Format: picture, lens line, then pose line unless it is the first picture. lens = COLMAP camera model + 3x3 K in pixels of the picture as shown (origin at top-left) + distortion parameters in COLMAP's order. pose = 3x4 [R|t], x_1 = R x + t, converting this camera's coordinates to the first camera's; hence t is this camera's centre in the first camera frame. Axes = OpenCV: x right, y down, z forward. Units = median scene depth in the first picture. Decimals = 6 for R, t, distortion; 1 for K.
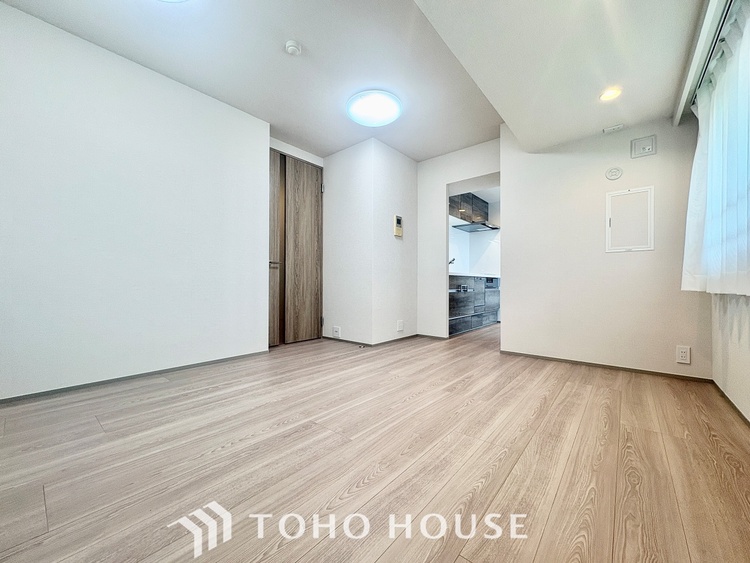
lens RADIAL K [[299.5, 0, 373.6], [0, 299.5, 281.4], [0, 0, 1]] dist [-0.001324, 0.000598]
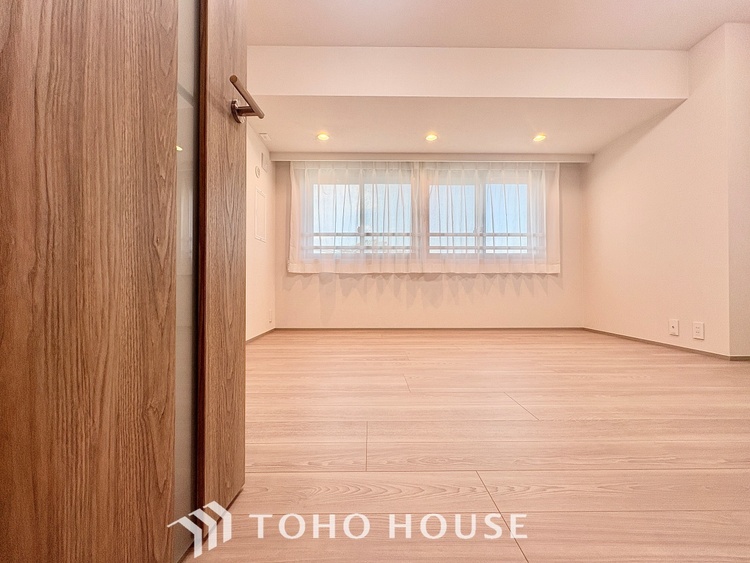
lens RADIAL K [[299.5, 0, 371.2], [0, 299.5, 281.4], [0, 0, 1]] dist [-0.001324, 0.000598]
pose [[-0.652585, 0.007889, 0.757675, -0.398833], [-0.005481, 0.999871, -0.015131, 0.086467], [-0.757696, -0.014027, -0.652457, 1.495498]]
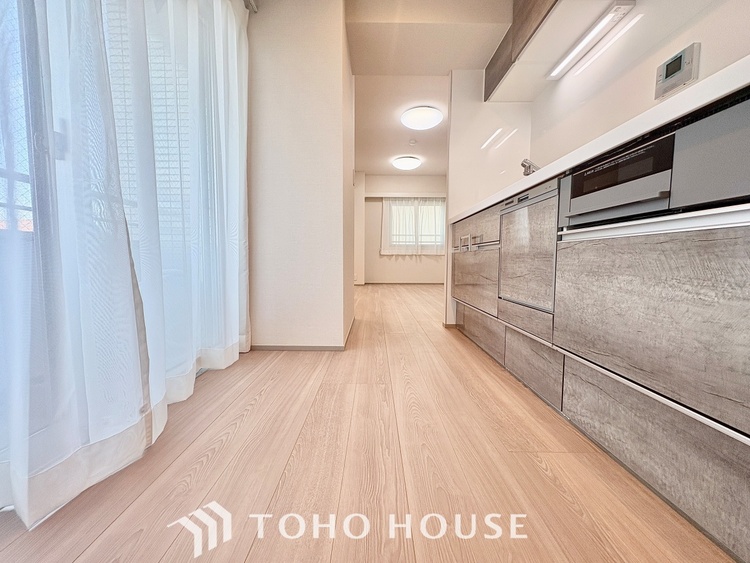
lens RADIAL K [[299.5, 0, 373.2], [0, 299.5, 283.1], [0, 0, 1]] dist [-0.001324, 0.000598]
pose [[-0.762930, 0.045176, -0.644901, 1.248160], [-0.000996, 0.997472, 0.071052, 0.087829], [0.646480, 0.054850, -0.760956, 2.227099]]
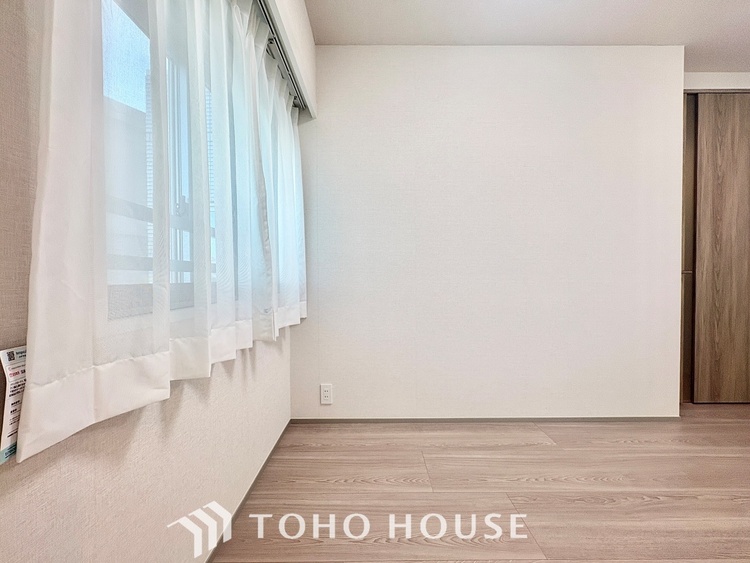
lens RADIAL K [[299.5, 0, 375.6], [0, 299.5, 282.4], [0, 0, 1]] dist [-0.001324, 0.000598]
pose [[0.651672, 0.006633, -0.758472, -0.375463], [0.009403, 0.999814, 0.016823, -0.082480], [0.758443, -0.018096, 0.651488, 0.159552]]
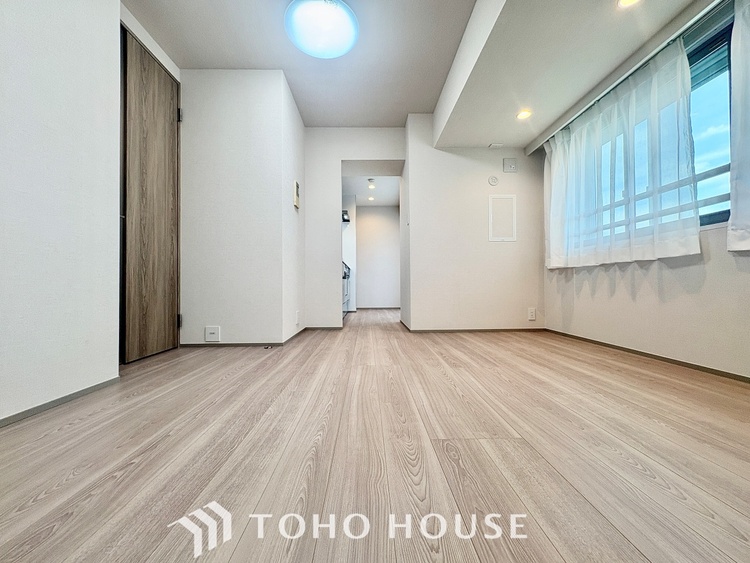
lens RADIAL K [[299.5, 0, 373.1], [0, 299.5, 282.4], [0, 0, 1]] dist [-0.001324, 0.000598]
pose [[0.747809, -0.000184, 0.663914, -0.469178], [0.003995, 0.999983, -0.004222, 0.087899], [-0.663902, 0.005810, 0.747797, 0.395631]]
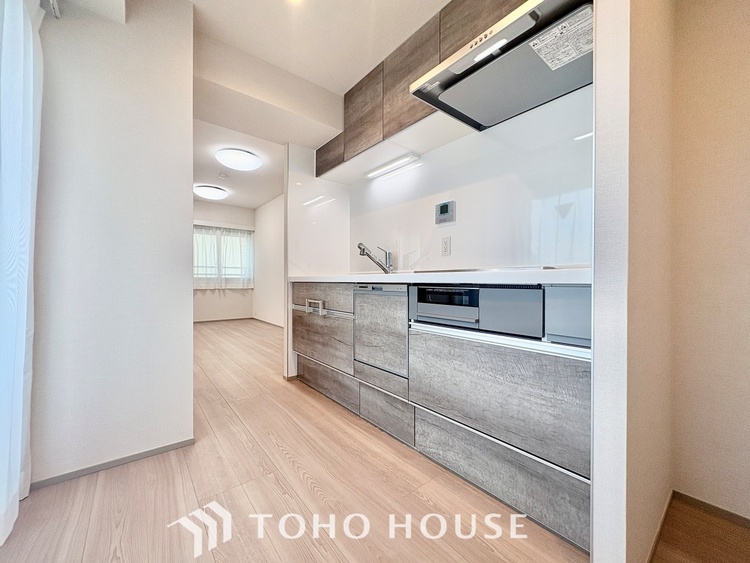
lens RADIAL K [[299.5, 0, 374.7], [0, 299.5, 283.0], [0, 0, 1]] dist [-0.001324, 0.000598]
pose [[-0.187259, 0.004566, -0.982300, 1.383360], [0.003660, 0.999985, 0.003951, -0.034270], [0.982304, -0.002855, -0.187273, 2.117998]]
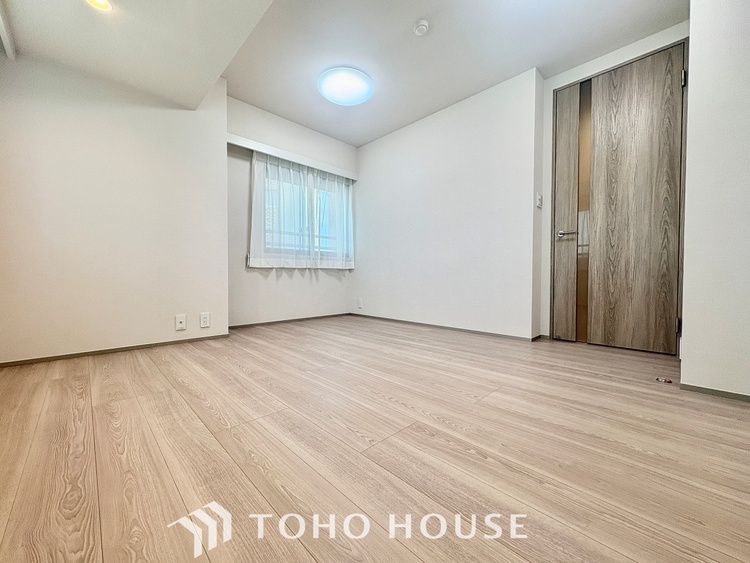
lens RADIAL K [[299.5, 0, 374.1], [0, 299.5, 282.1], [0, 0, 1]] dist [-0.001324, 0.000598]
pose [[-0.090858, 0.021240, -0.995637, 0.683012], [0.004210, 0.999772, 0.020944, 0.063643], [0.995855, -0.002288, -0.090927, 0.808851]]
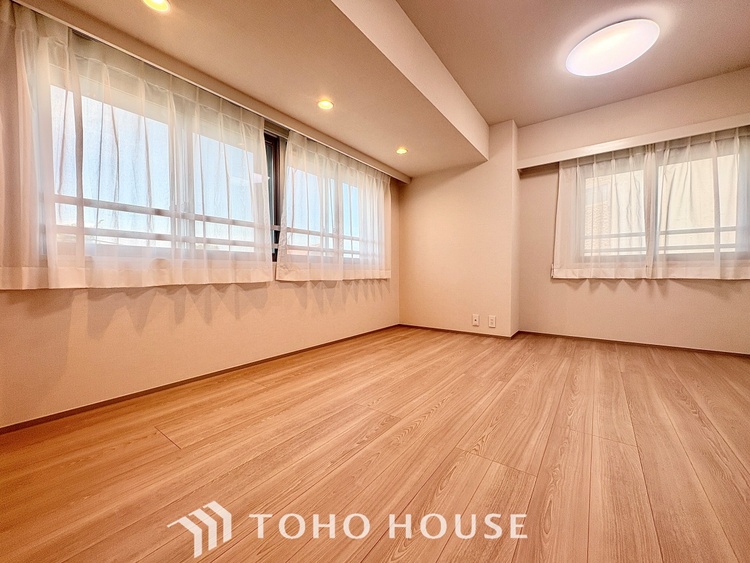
lens RADIAL K [[299.5, 0, 374.9], [0, 299.5, 281.8], [0, 0, 1]] dist [-0.001324, 0.000598]
pose [[-0.997908, 0.004972, -0.064457, 0.284836], [0.003396, 0.999693, 0.024534, -0.000882], [0.064559, 0.024264, -0.997619, 1.453586]]
